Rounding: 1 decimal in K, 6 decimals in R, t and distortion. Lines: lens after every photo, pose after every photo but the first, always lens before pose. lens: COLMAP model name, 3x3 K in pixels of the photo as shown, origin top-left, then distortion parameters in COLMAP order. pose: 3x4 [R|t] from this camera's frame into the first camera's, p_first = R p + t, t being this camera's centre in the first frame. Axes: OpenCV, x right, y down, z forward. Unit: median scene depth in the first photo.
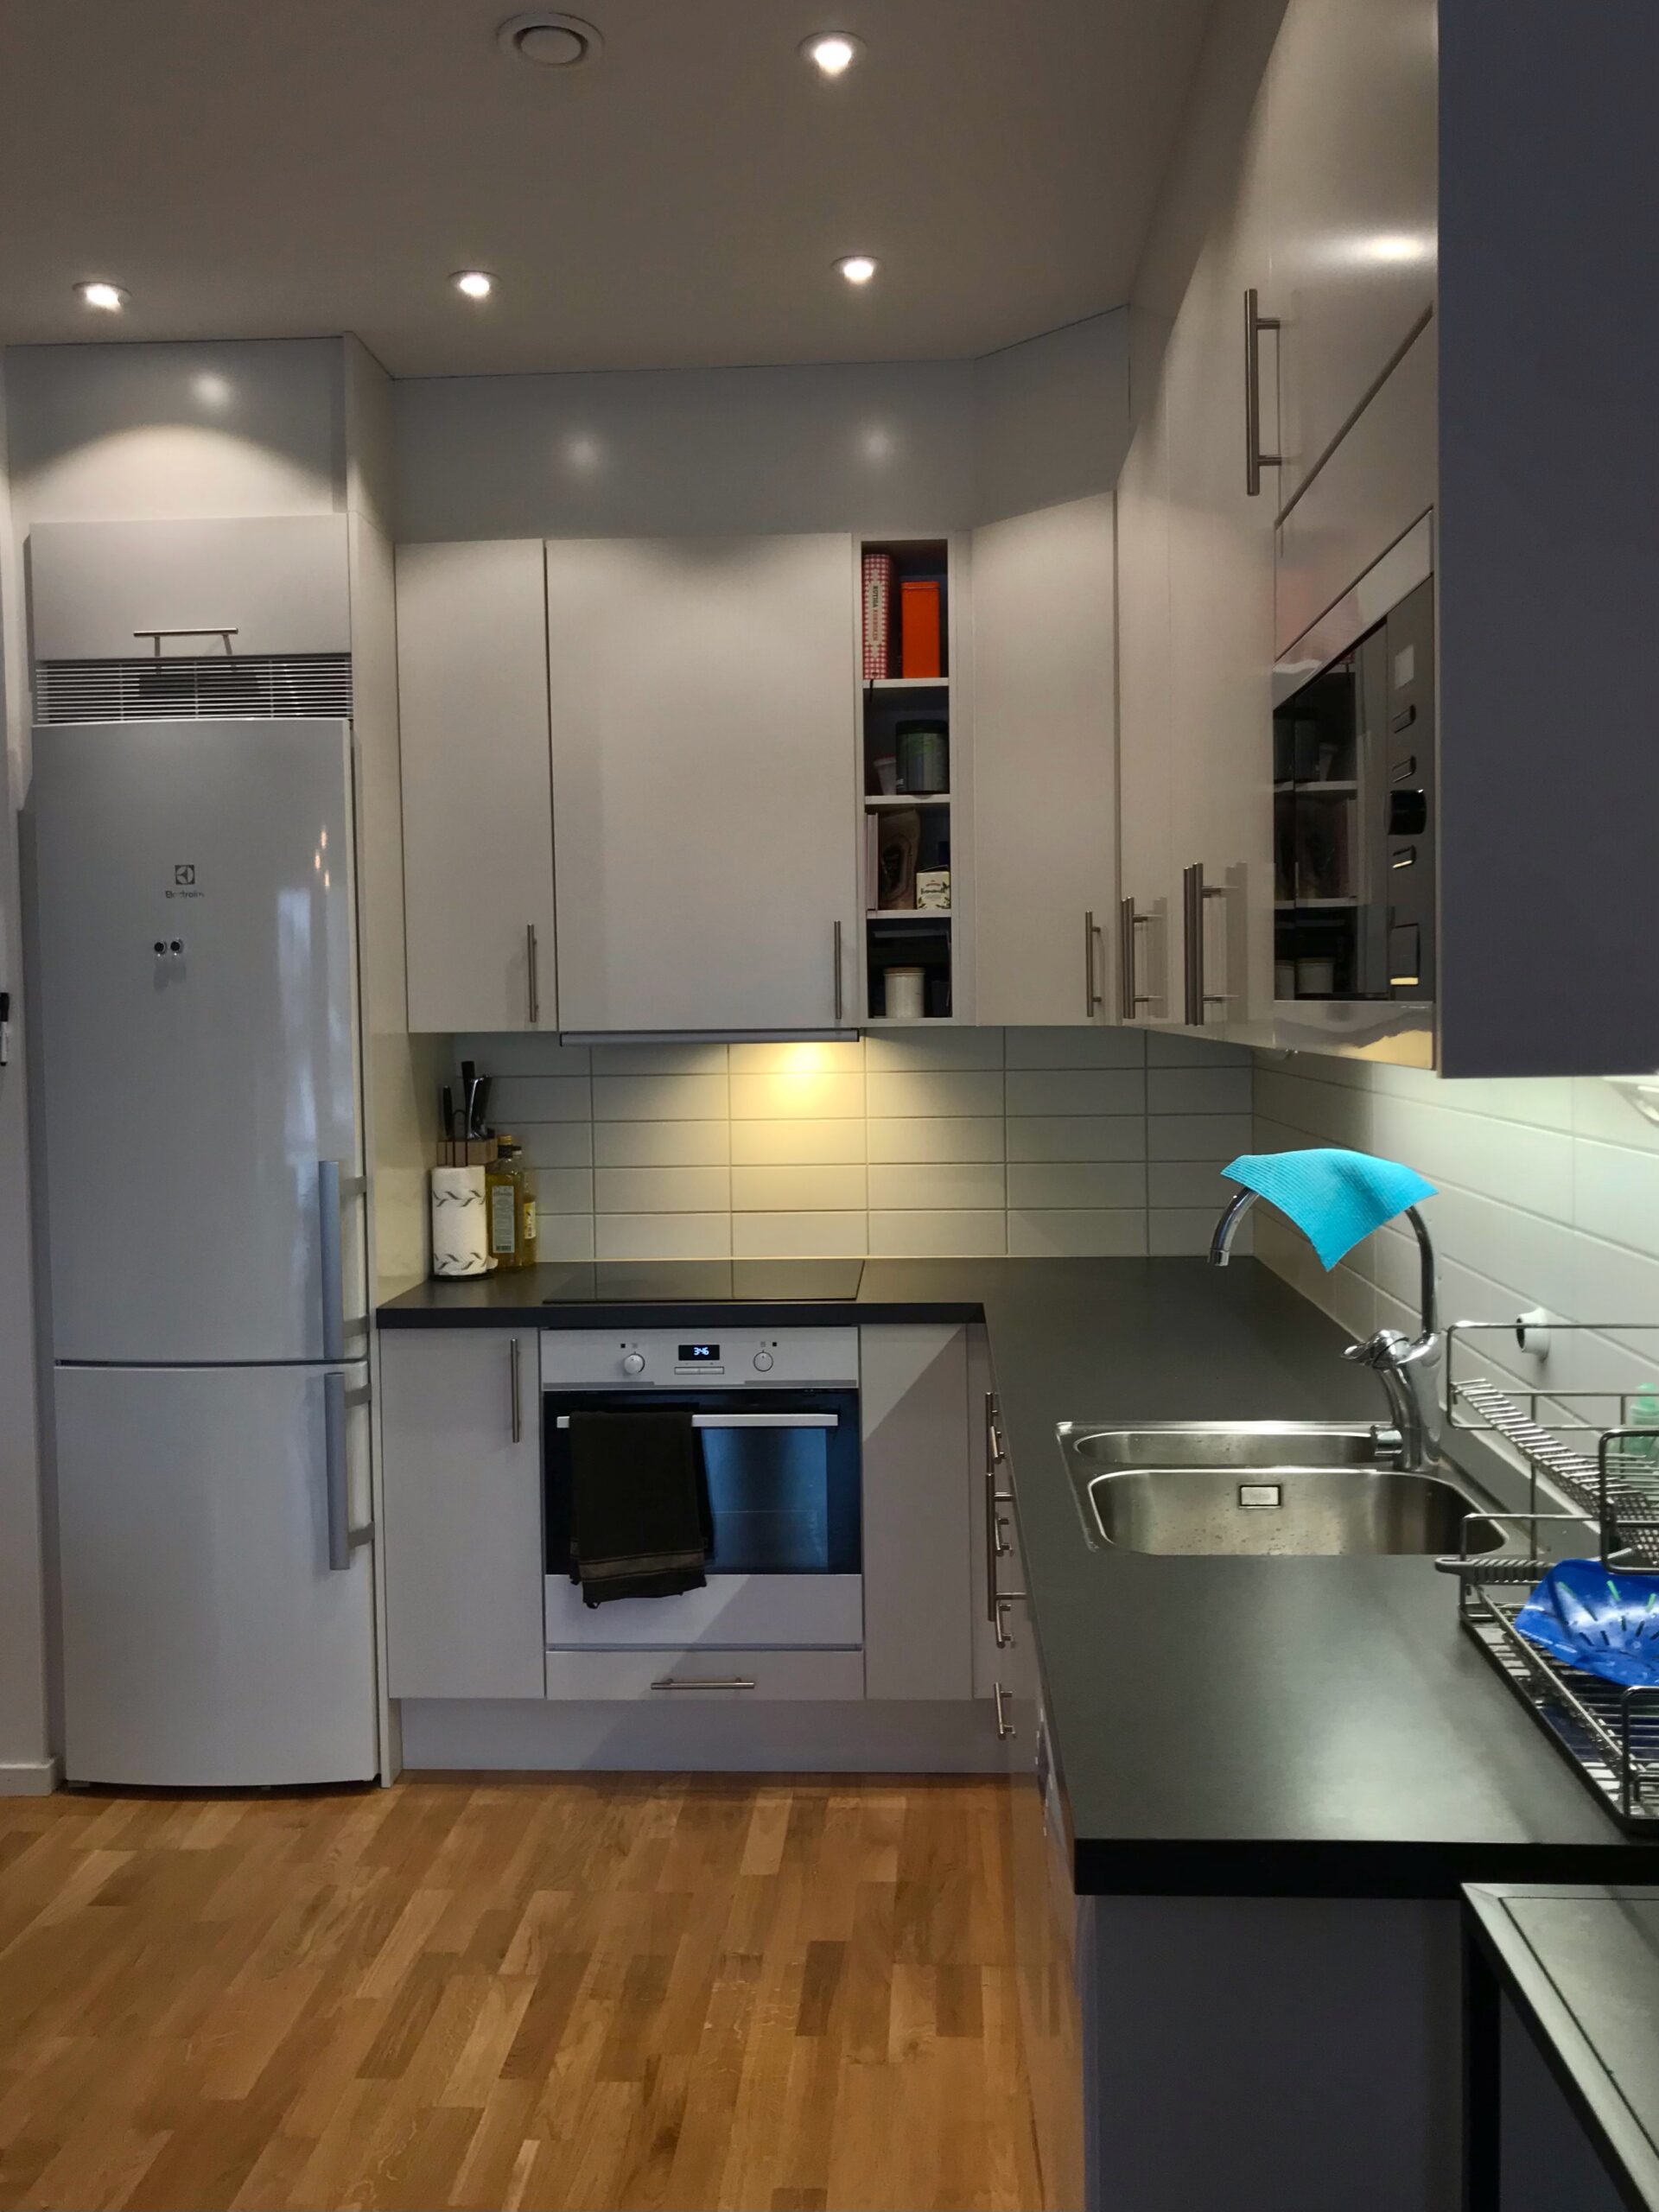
lens RADIAL K [[1871.9, 0, 828.8], [0, 1871.9, 1097.6], [0, 0, 1]] dist [0.040669, -0.043221]
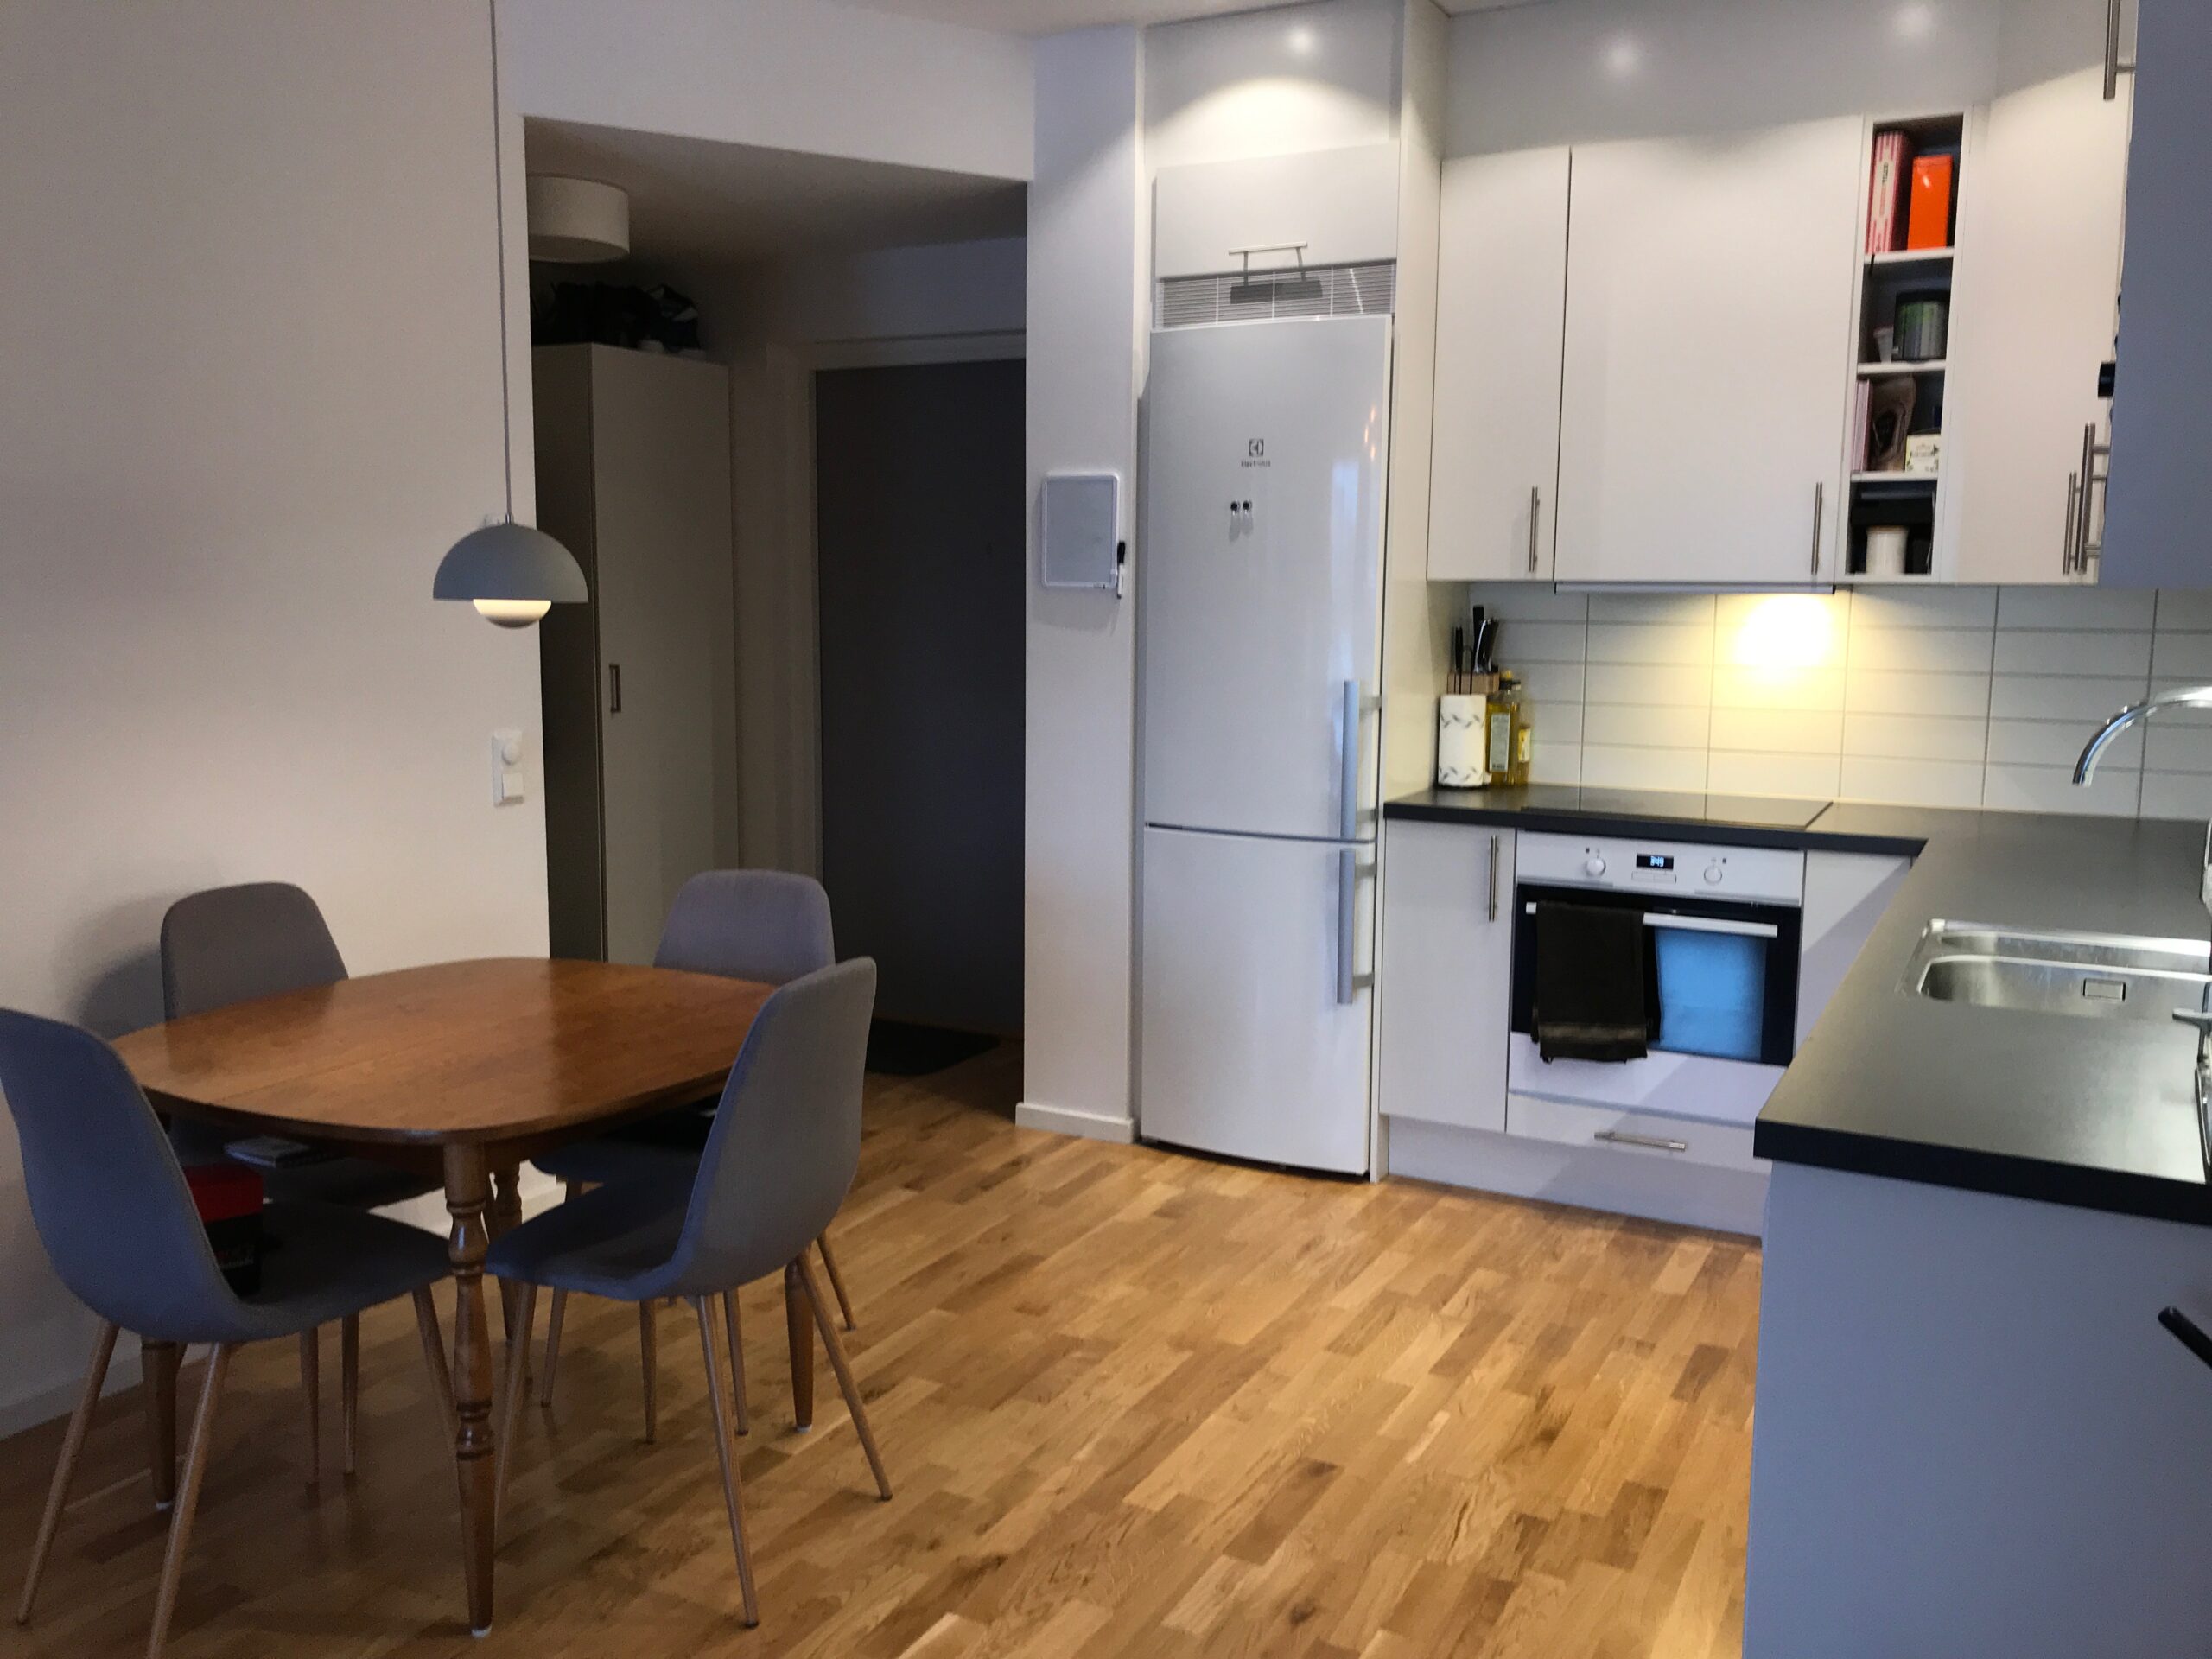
lens RADIAL K [[1871.9, 0, 1106.4], [0, 1871.9, 829.6], [0, 0, 1]] dist [0.040669, -0.043221]
pose [[0.908202, 0.074334, -0.411879, 0.100340], [-0.039382, 0.994913, 0.092718, 0.022503], [0.416676, -0.067986, 0.906509, -0.191874]]
